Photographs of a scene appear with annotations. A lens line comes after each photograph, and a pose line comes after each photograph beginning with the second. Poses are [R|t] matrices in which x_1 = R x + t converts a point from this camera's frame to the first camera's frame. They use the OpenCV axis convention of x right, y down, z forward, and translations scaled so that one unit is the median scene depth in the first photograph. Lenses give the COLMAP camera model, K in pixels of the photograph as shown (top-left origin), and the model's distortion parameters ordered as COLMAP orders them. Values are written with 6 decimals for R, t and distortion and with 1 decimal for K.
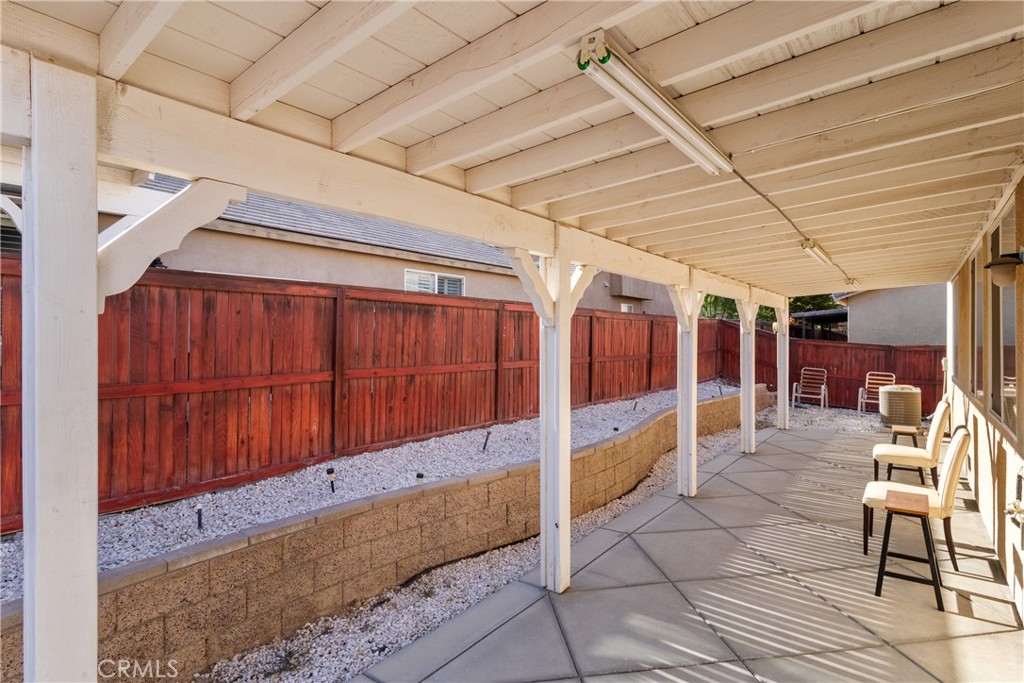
lens RADIAL K [[506.2, 0, 511.7], [0, 506.2, 335.5], [0, 0, 1]] dist [-0.010252, -0.001288]
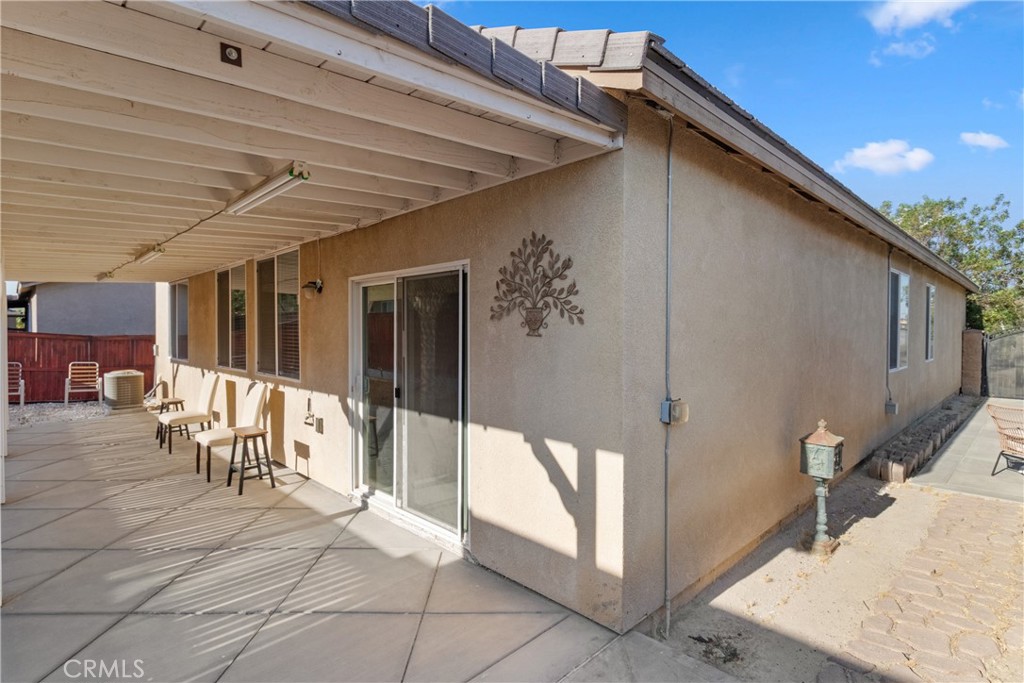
lens RADIAL K [[506.2, 0, 512.6], [0, 506.2, 333.2], [0, 0, 1]] dist [-0.010252, -0.001288]
pose [[0.137497, -0.008303, 0.990467, -0.609715], [-0.003811, 0.999953, 0.008912, 0.007443], [-0.990495, -0.005000, 0.137459, -0.028739]]
